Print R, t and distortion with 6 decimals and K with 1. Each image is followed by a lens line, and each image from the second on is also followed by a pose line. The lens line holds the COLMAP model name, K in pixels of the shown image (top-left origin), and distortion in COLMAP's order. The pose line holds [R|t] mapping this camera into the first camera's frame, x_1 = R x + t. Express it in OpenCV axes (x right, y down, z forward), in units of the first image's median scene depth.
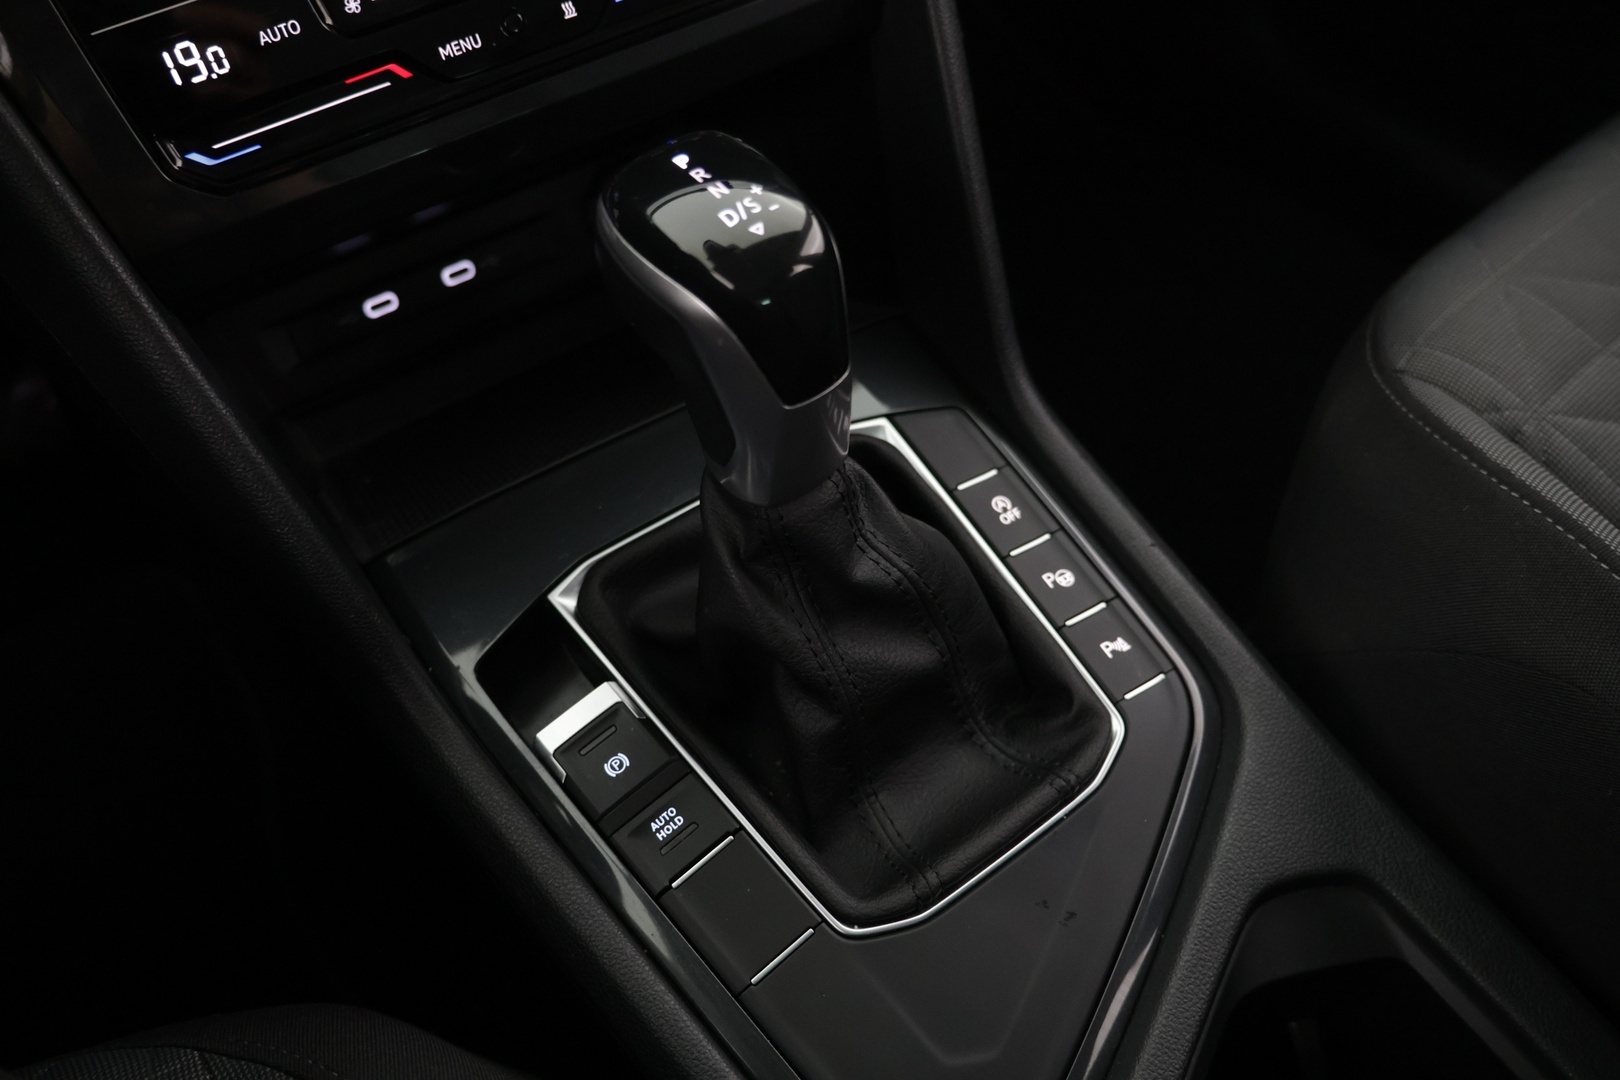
lens RADIAL K [[1359.4, 0, 803.9], [0, 1359.4, 530.1], [0, 0, 1]] dist [-0.035230, 0.025545]
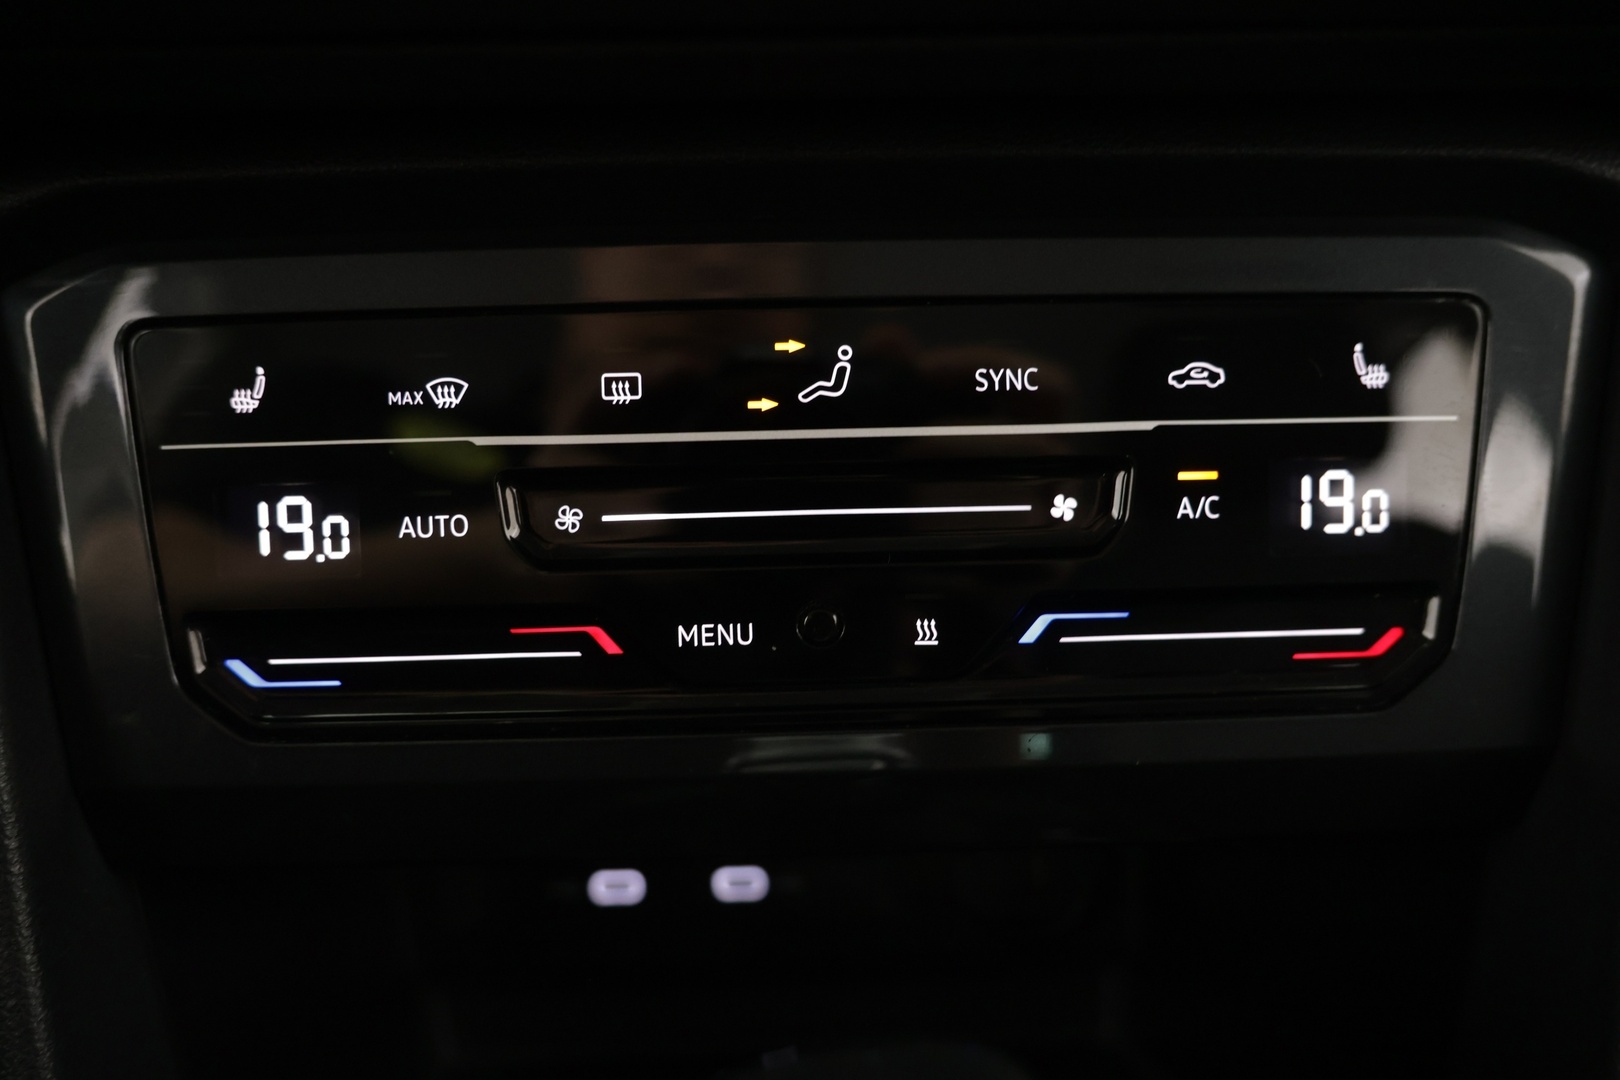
lens RADIAL K [[1359.4, 0, 808.3], [0, 1359.4, 541.1], [0, 0, 1]] dist [-0.035230, 0.025545]
pose [[0.859885, 0.294489, -0.416982, 0.005536], [-0.411545, 0.883199, -0.224923, -0.268916], [0.302040, 0.365015, 0.880645, 0.474586]]
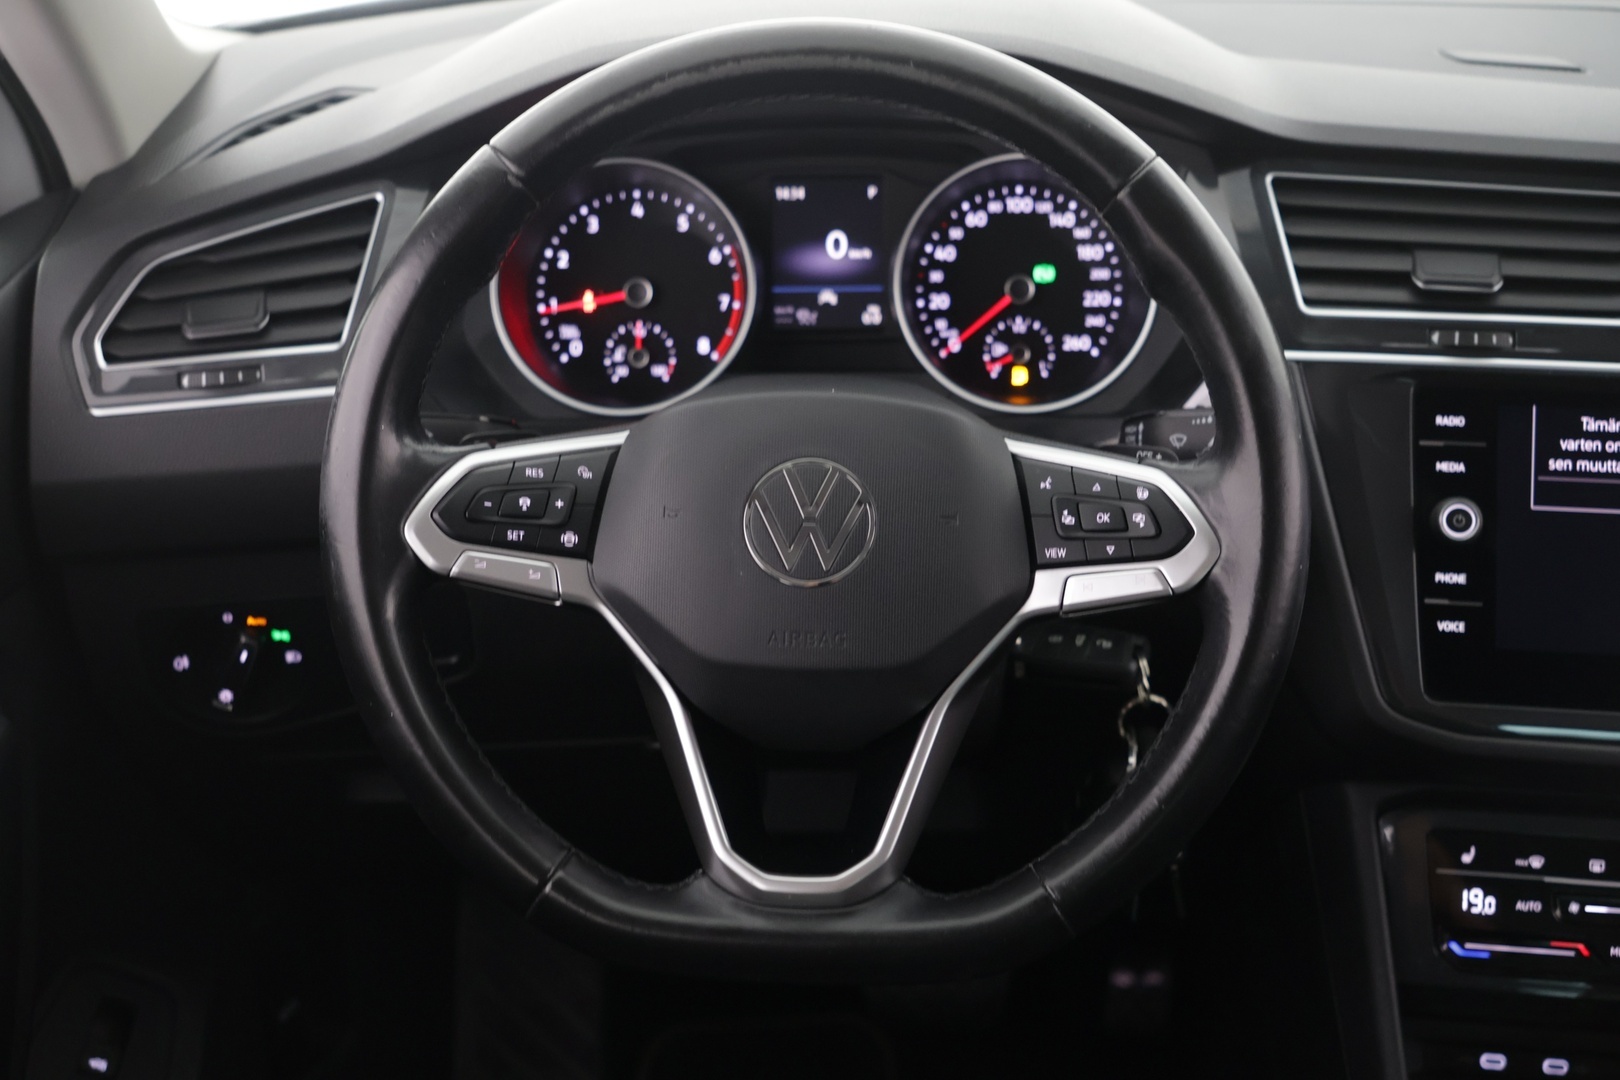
lens RADIAL K [[2251.5, 0, 807.5], [0, 2251.5, 524.6], [0, 0, 1]] dist [0.024143, 0.000000]
pose [[0.763249, 0.318740, -0.562010, 0.367503], [-0.512517, 0.828334, -0.226249, 0.345878], [0.393418, 0.460724, 0.795585, -1.811564]]
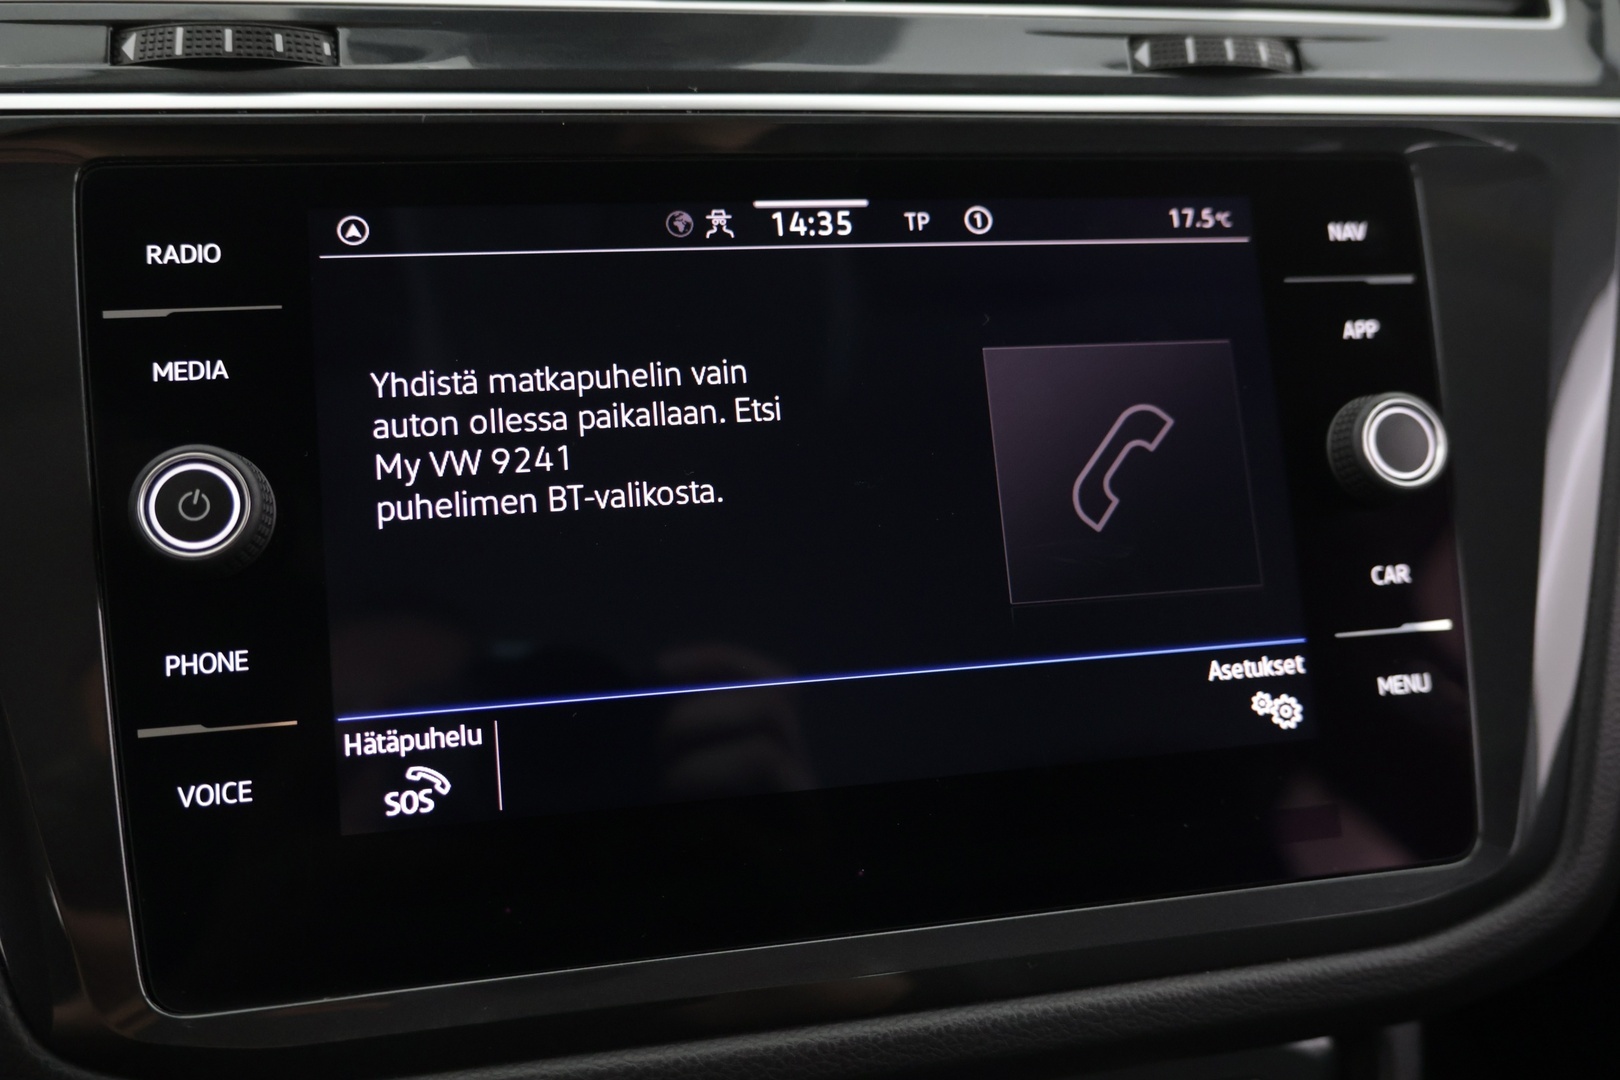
lens RADIAL K [[1359.4, 0, 810.3], [0, 1359.4, 536.5], [0, 0, 1]] dist [-0.035230, 0.025545]
pose [[0.929683, 0.219595, -0.295749, -0.106257], [-0.324278, 0.868758, -0.374305, -0.483463], [0.174739, 0.443890, 0.878879, 0.084056]]
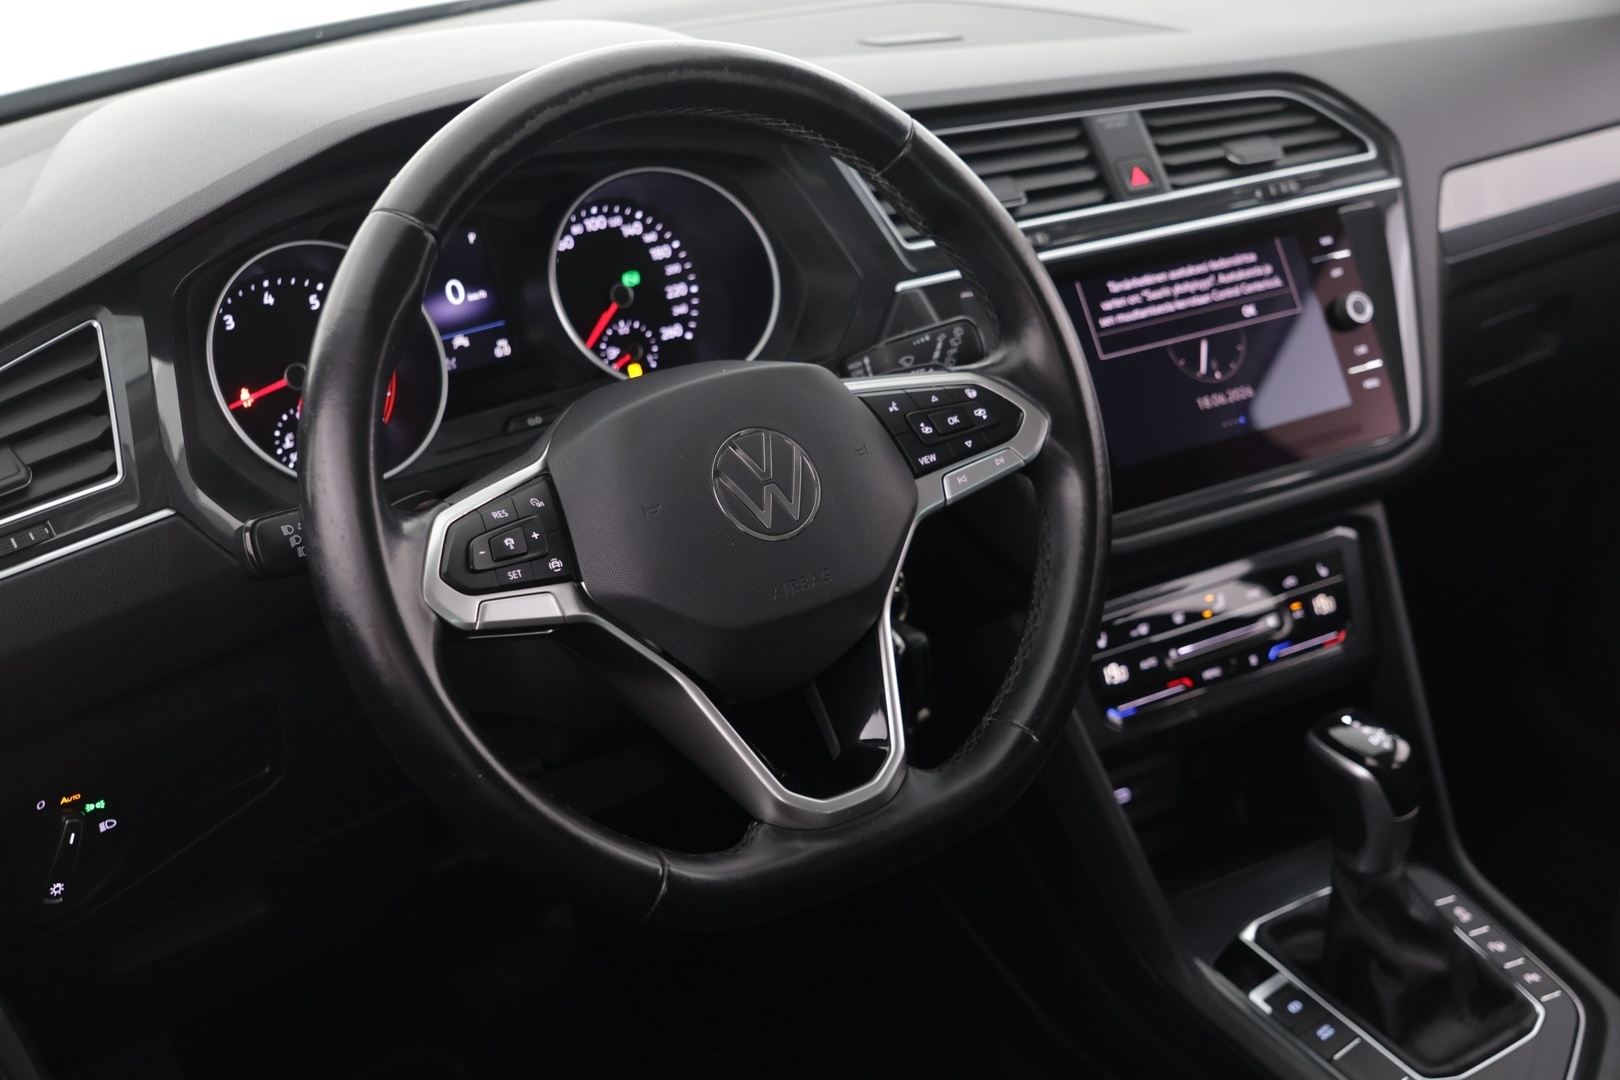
lens RADIAL K [[1962.2, 0, 799.7], [0, 1962.2, 527.1], [0, 0, 1]] dist [0.002820, 0.000000]
pose [[0.998490, 0.040740, -0.036856, -0.791264], [-0.052515, 0.904828, -0.422527, 0.795621], [0.016135, 0.423824, 0.905601, -1.964958]]
